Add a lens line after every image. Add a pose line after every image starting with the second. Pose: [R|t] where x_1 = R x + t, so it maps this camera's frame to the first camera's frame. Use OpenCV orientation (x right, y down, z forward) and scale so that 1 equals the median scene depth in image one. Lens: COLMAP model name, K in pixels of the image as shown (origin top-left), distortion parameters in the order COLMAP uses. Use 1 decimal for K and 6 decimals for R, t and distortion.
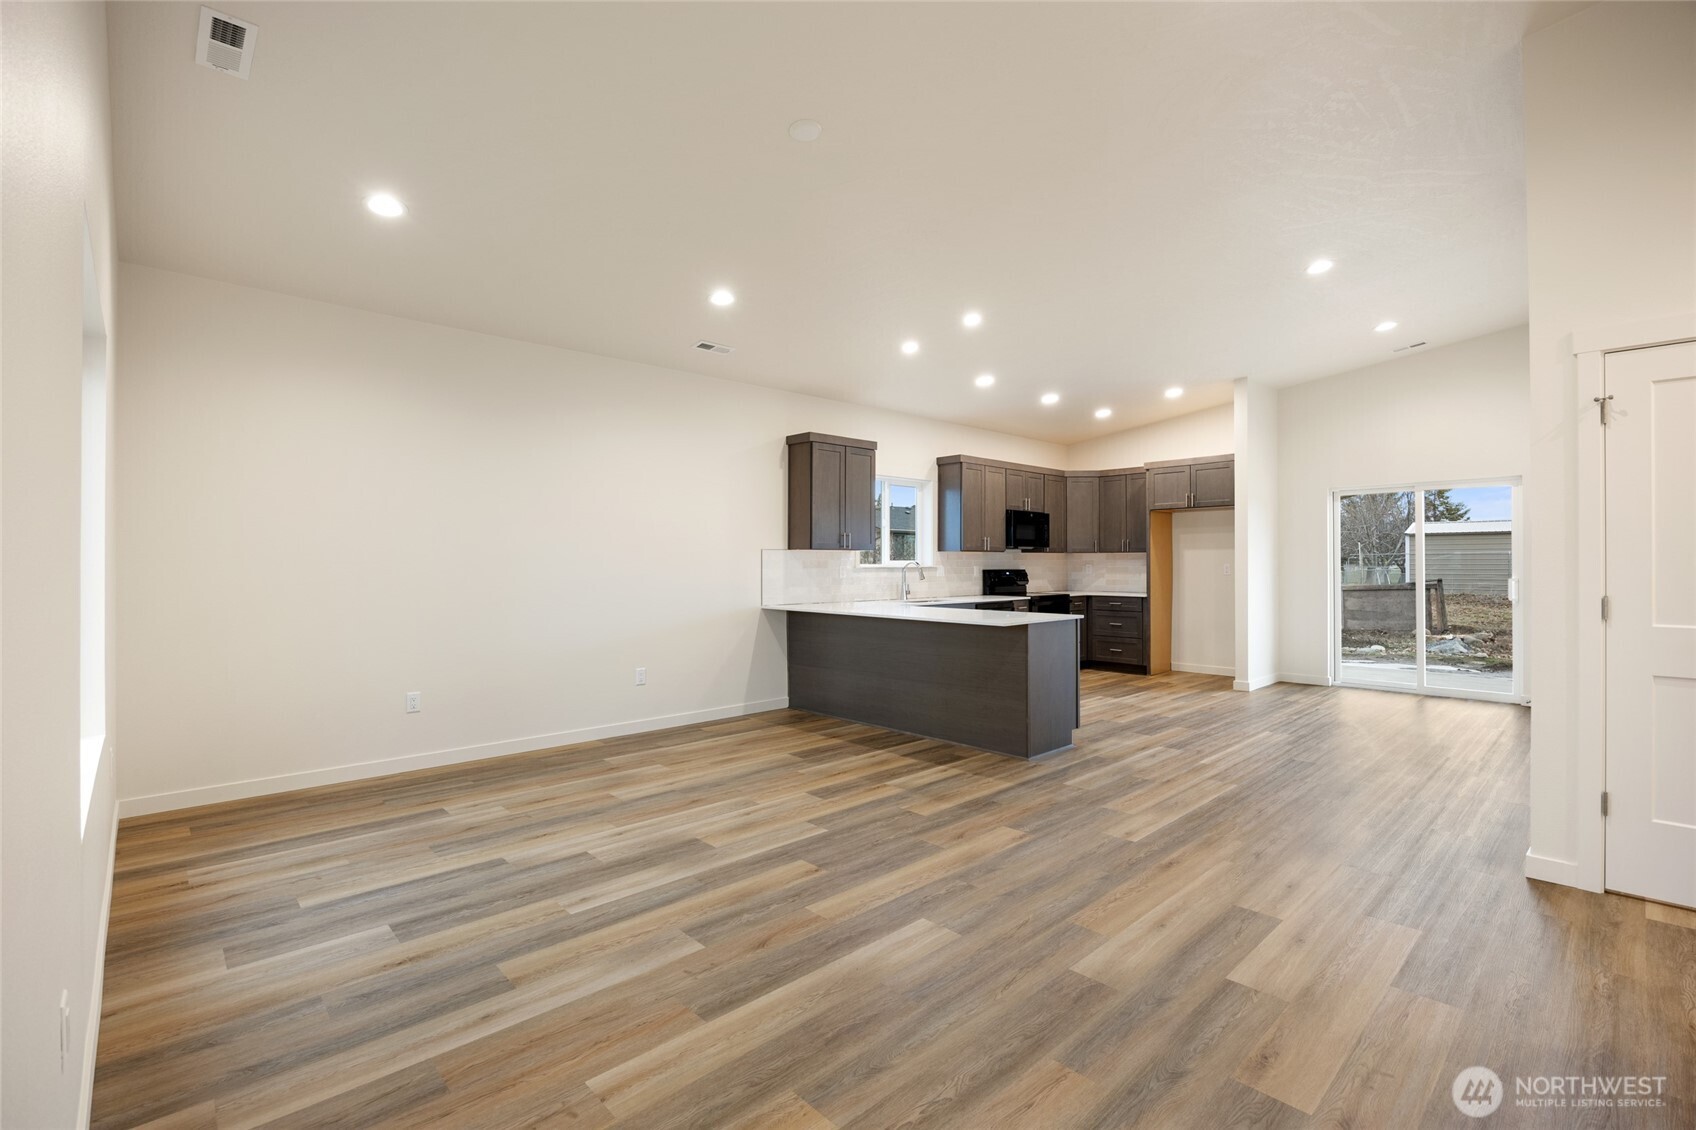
lens RADIAL K [[743.6, 0, 852.0], [0, 743.6, 564.4], [0, 0, 1]] dist [-0.003362, 0.000063]
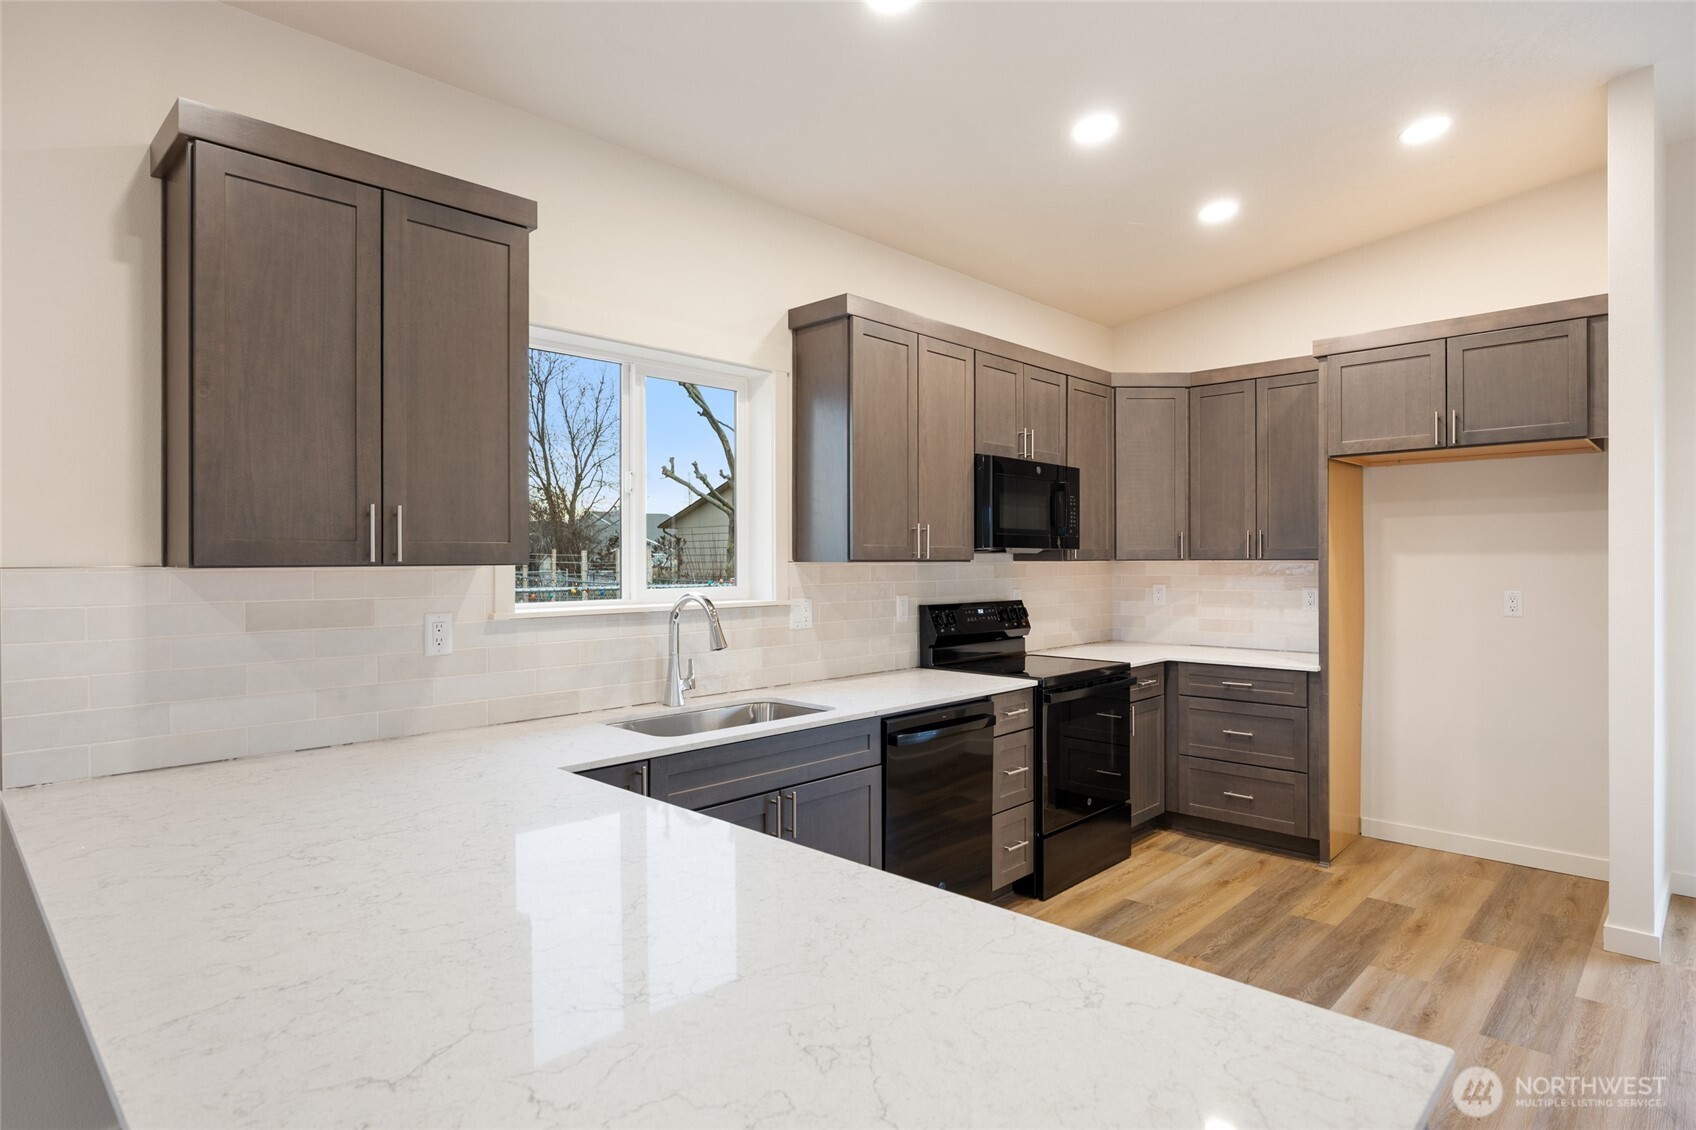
lens RADIAL K [[906.9, 0, 833.6], [0, 906.9, 563.0], [0, 0, 1]] dist [-0.005412, -0.000619]
pose [[0.999493, -0.001702, 0.031796, 0.115341], [0.001707, 0.999999, -0.000125, -0.015713], [-0.031796, 0.000179, 0.999494, 0.514483]]
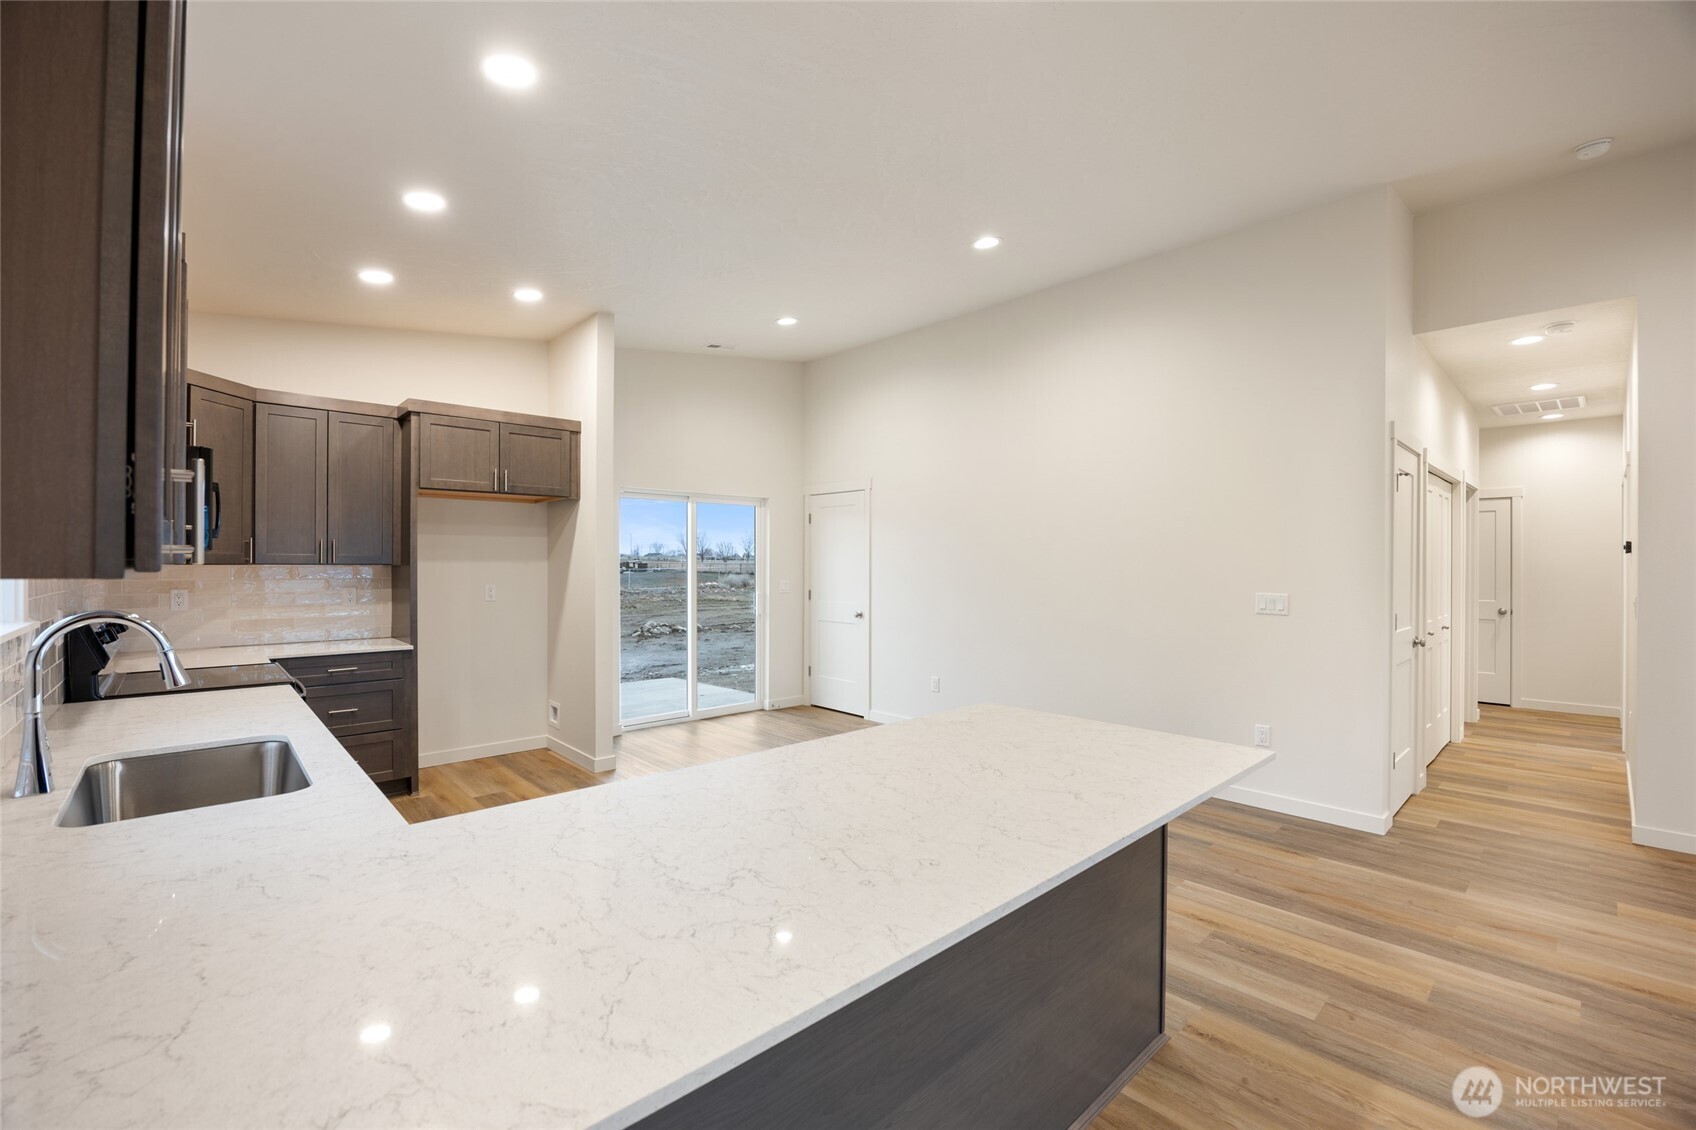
lens RADIAL K [[743.6, 0, 835.4], [0, 743.6, 564.0], [0, 0, 1]] dist [-0.003362, 0.000063]
pose [[0.021893, 0.000626, 0.999760, -0.134782], [0.000428, 1.000000, -0.000635, -0.017135], [-0.999760, 0.000442, 0.021893, 0.682460]]
